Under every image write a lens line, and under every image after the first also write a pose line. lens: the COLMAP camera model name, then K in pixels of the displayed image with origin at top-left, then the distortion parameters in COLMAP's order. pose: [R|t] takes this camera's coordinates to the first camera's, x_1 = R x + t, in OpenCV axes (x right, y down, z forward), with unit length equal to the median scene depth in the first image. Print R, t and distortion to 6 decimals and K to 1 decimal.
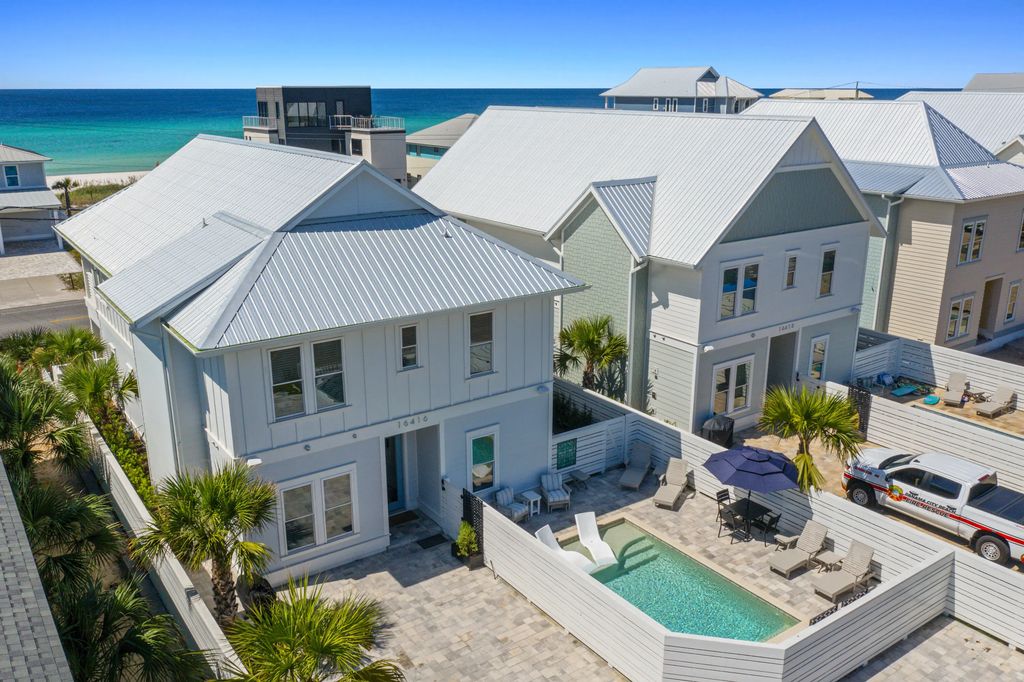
lens RADIAL K [[839.0, 0, 509.6], [0, 839.0, 340.8], [0, 0, 1]] dist [-0.022410, 0.009921]
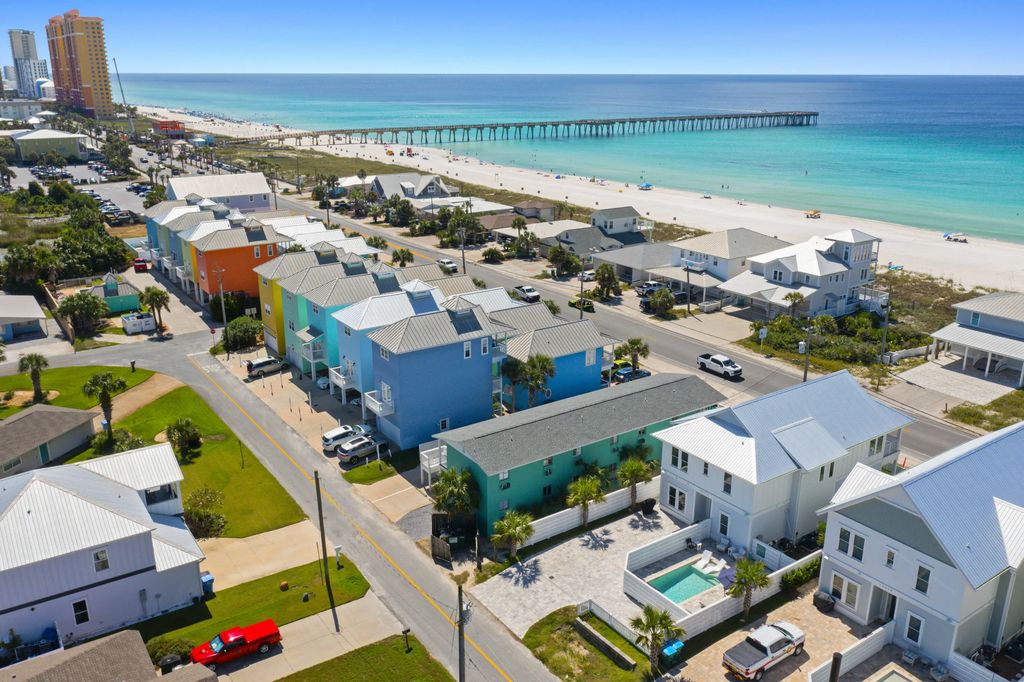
lens RADIAL K [[839.0, 0, 509.6], [0, 839.0, 340.8], [0, 0, 1]] dist [-0.022410, 0.009921]
pose [[-0.012367, 0.307026, -0.951621, 1.885351], [-0.291993, 0.909104, 0.297103, -0.791895], [0.956340, 0.281541, 0.078407, -0.041361]]
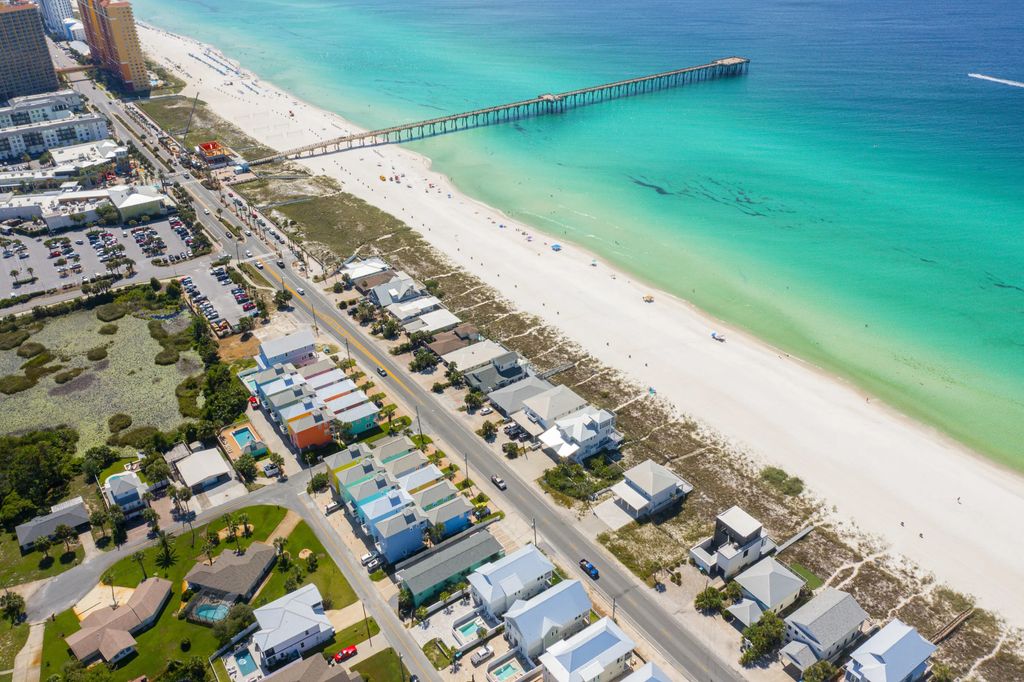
lens RADIAL K [[822.5, 0, 512.0], [0, 822.5, 341.0], [0, 0, 1]] dist [-0.018546, -0.000506]
pose [[-0.010412, 0.515070, -0.857085, 4.619037], [-0.272735, 0.823171, 0.498002, -5.028092], [0.962033, 0.238943, 0.131906, -0.437336]]
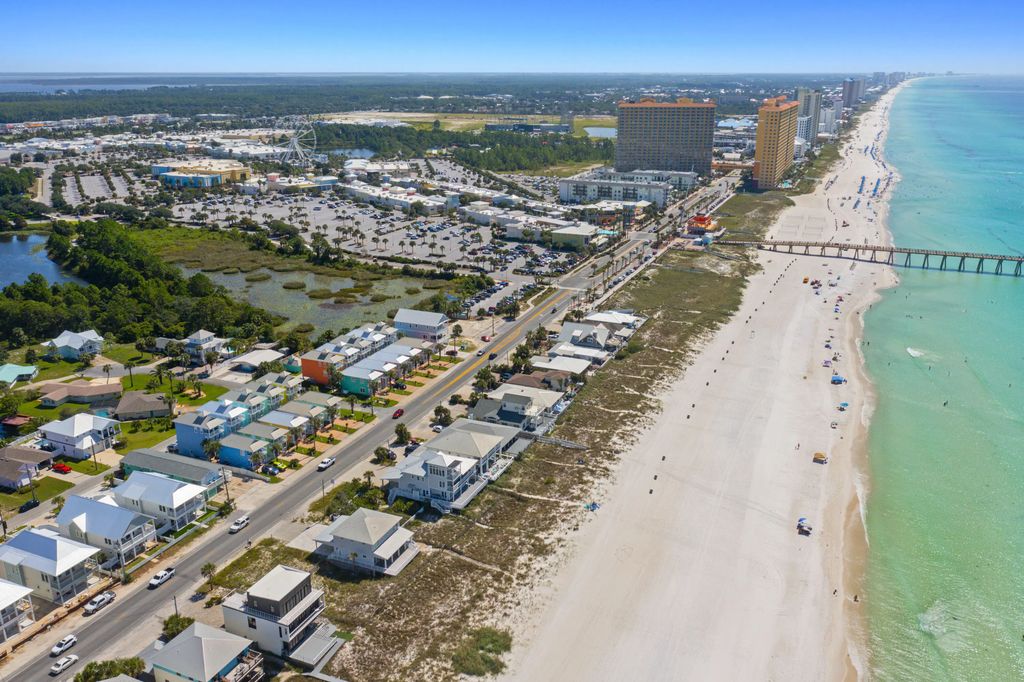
lens RADIAL K [[839.0, 0, 509.6], [0, 839.0, 340.8], [0, 0, 1]] dist [-0.022410, 0.009921]
pose [[-0.863466, 0.163903, -0.477035, 0.407787], [-0.138708, 0.832116, 0.536975, -4.886733], [0.484960, 0.529828, -0.695770, 6.013356]]
